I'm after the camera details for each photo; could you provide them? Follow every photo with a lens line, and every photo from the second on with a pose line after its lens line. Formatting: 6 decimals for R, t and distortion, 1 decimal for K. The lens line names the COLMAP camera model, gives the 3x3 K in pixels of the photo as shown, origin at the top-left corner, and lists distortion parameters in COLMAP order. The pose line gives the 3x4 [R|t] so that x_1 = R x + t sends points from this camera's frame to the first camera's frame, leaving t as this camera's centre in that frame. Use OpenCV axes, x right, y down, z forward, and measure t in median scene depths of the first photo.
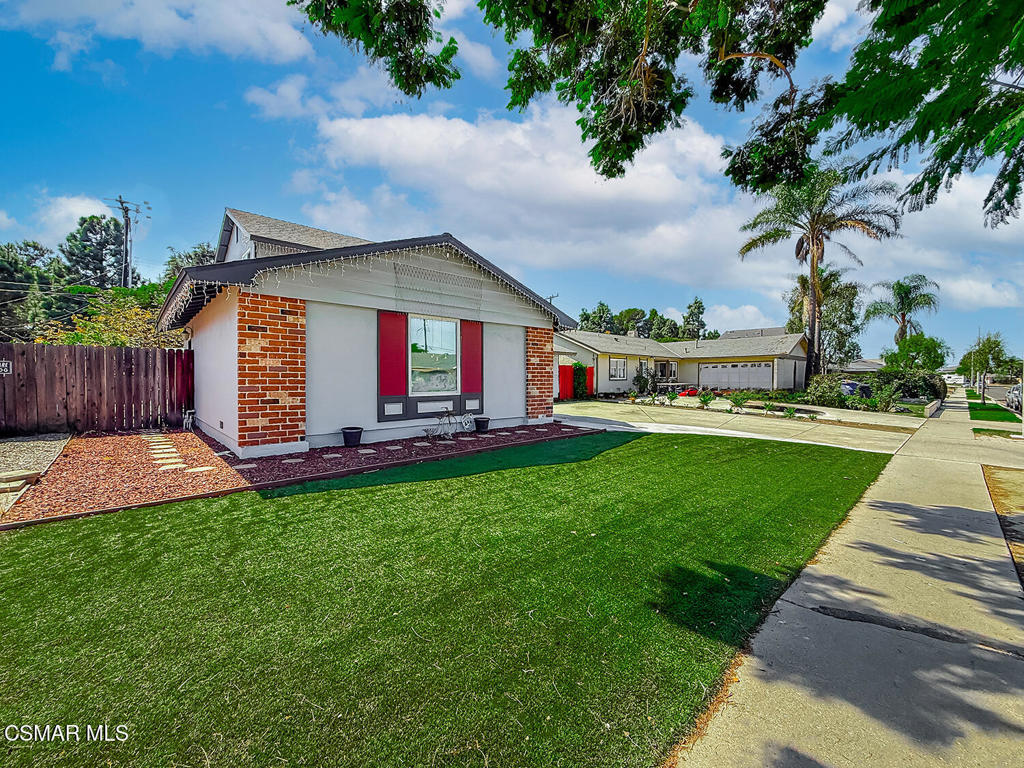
lens RADIAL K [[421.5, 0, 513.4], [0, 421.5, 379.0], [0, 0, 1]] dist [-0.001297, 0.000064]
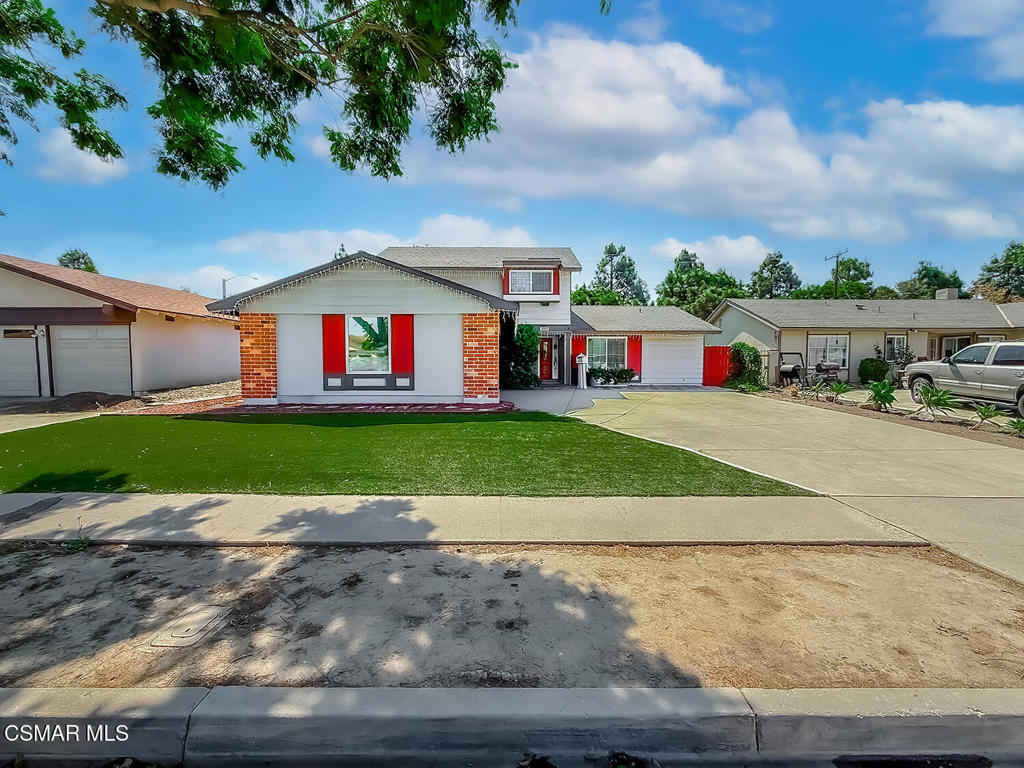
lens RADIAL K [[421.5, 0, 513.4], [0, 421.5, 379.0], [0, 0, 1]] dist [-0.001297, 0.000064]
pose [[0.718566, 0.024063, -0.695042, 1.167405], [-0.002399, 0.999481, 0.032123, 0.012769], [0.695455, -0.021415, 0.718251, 0.397861]]
